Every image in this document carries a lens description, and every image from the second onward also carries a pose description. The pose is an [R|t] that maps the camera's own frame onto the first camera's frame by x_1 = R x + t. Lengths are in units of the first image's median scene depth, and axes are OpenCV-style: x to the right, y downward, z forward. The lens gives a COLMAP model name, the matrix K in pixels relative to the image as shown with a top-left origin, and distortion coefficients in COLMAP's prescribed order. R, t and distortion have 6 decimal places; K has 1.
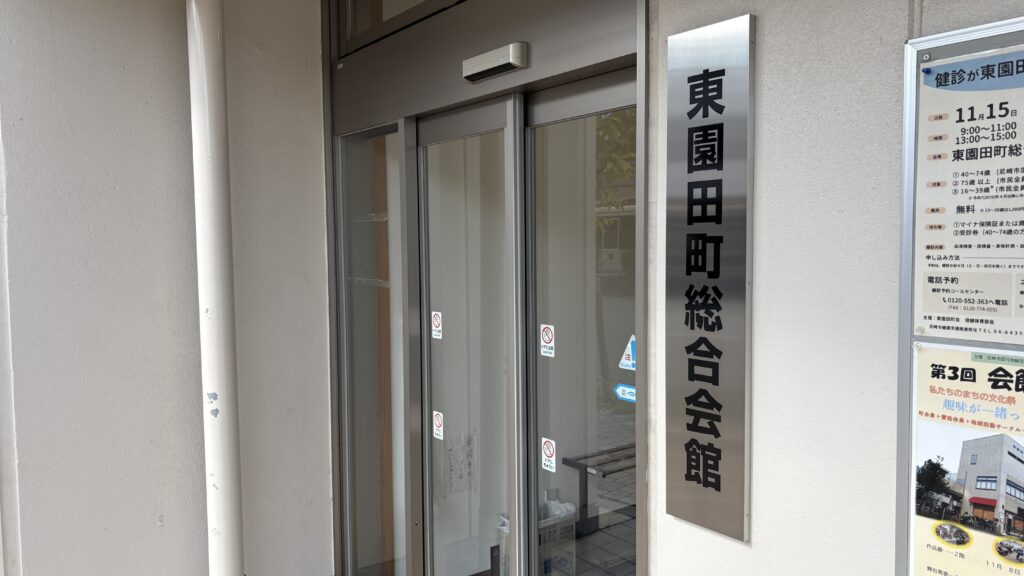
lens RADIAL K [[774.8, 0, 512.0], [0, 774.8, 288.0], [0, 0, 1]] dist [-0.010783, -0.006177]
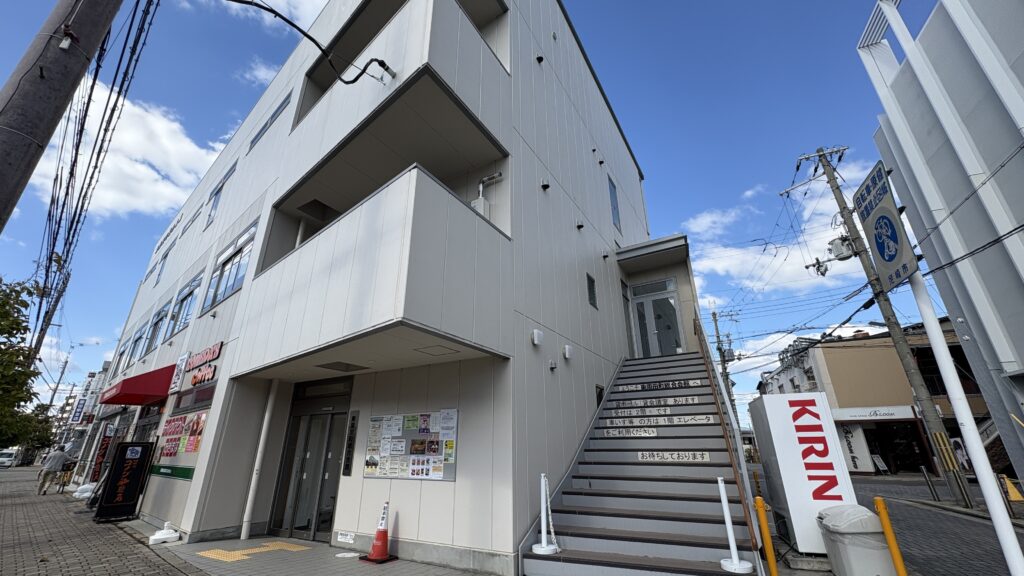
lens RADIAL K [[403.0, 0, 512.0], [0, 403.0, 288.0], [0, 0, 1]] dist [-0.000295, -0.000015]
pose [[0.920099, 0.147954, 0.362667, 0.019968], [0.020207, 0.906750, -0.421184, 0.252865], [-0.391165, 0.394860, 0.831310, -2.852121]]
